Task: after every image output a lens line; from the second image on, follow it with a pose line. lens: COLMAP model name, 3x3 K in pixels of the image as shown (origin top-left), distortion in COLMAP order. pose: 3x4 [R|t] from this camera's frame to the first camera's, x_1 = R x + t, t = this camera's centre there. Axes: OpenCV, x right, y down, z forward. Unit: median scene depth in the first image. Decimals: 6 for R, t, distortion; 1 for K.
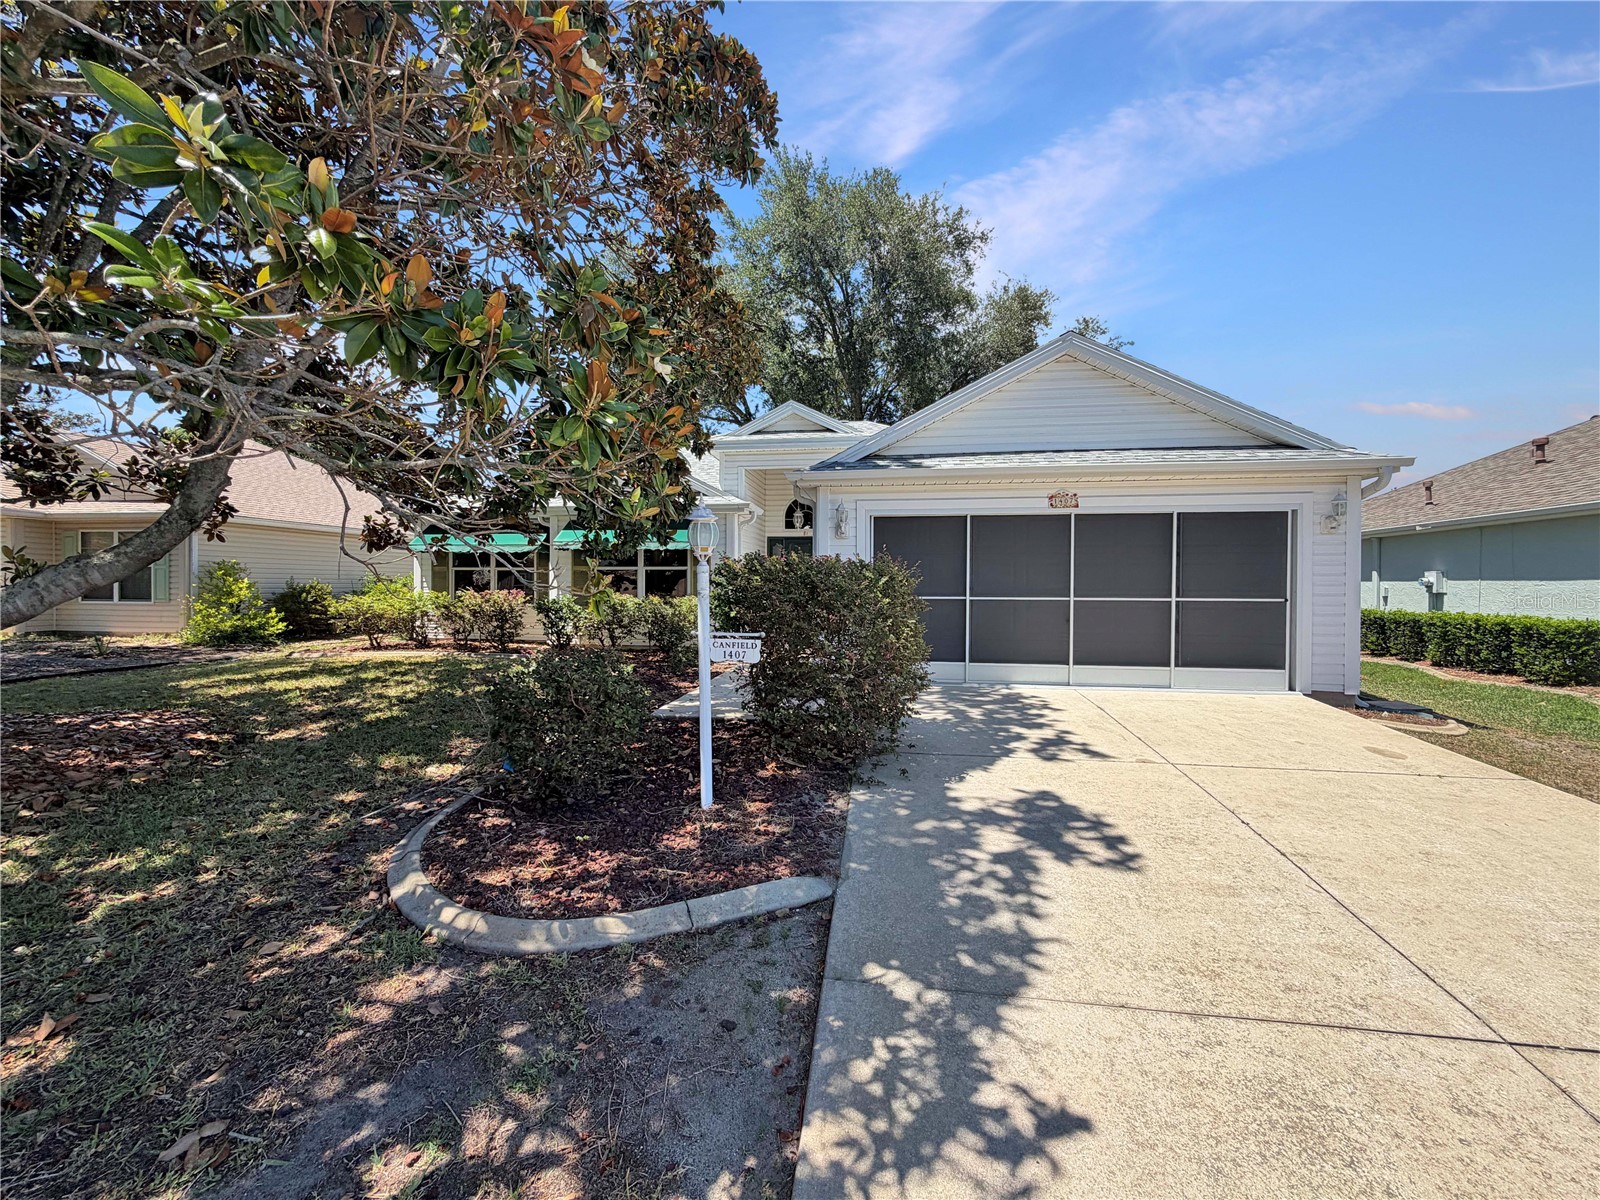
lens RADIAL K [[635.9, 0, 797.7], [0, 635.9, 595.8], [0, 0, 1]] dist [0.001328, -0.000088]
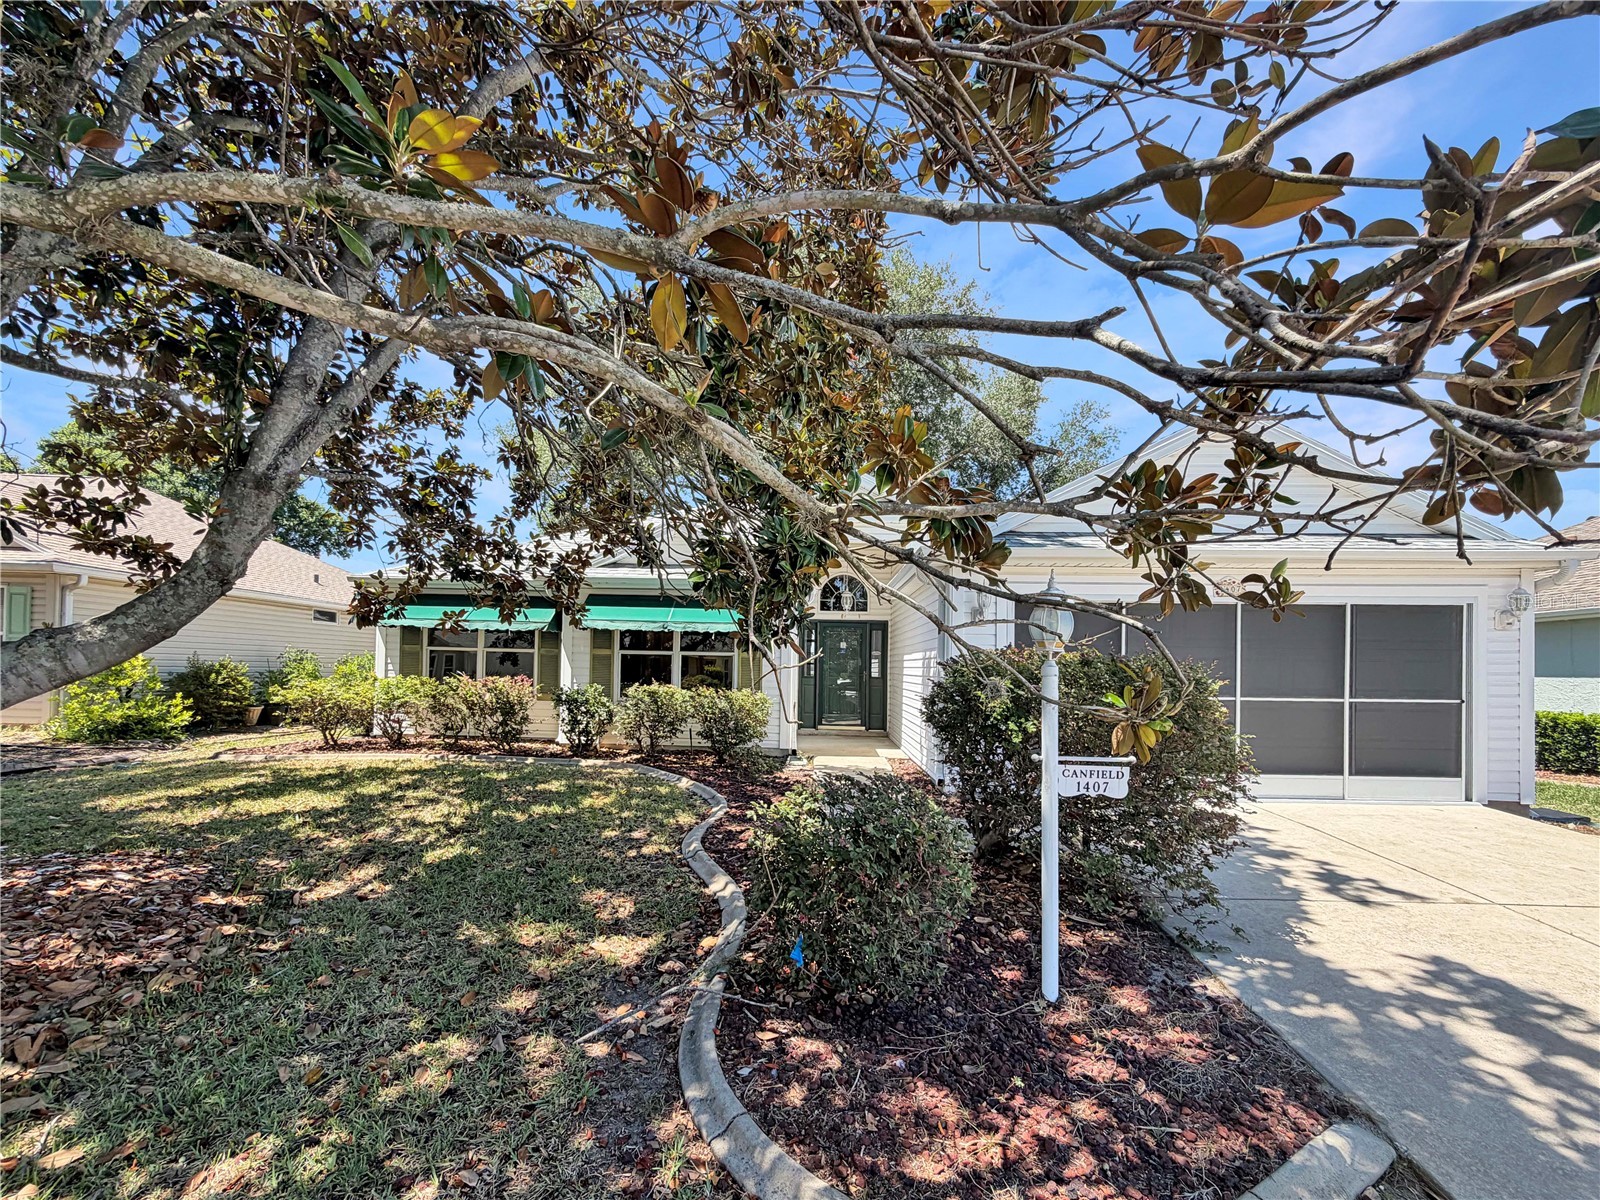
lens RADIAL K [[678.4, 0, 802.0], [0, 678.4, 640.5], [0, 0, 1]] dist [-0.003962, 0.001224]
pose [[0.992076, 0.019126, 0.124174, -0.362964], [-0.012435, 0.998440, -0.054440, -0.020712], [-0.125022, 0.052464, 0.990766, 0.169744]]
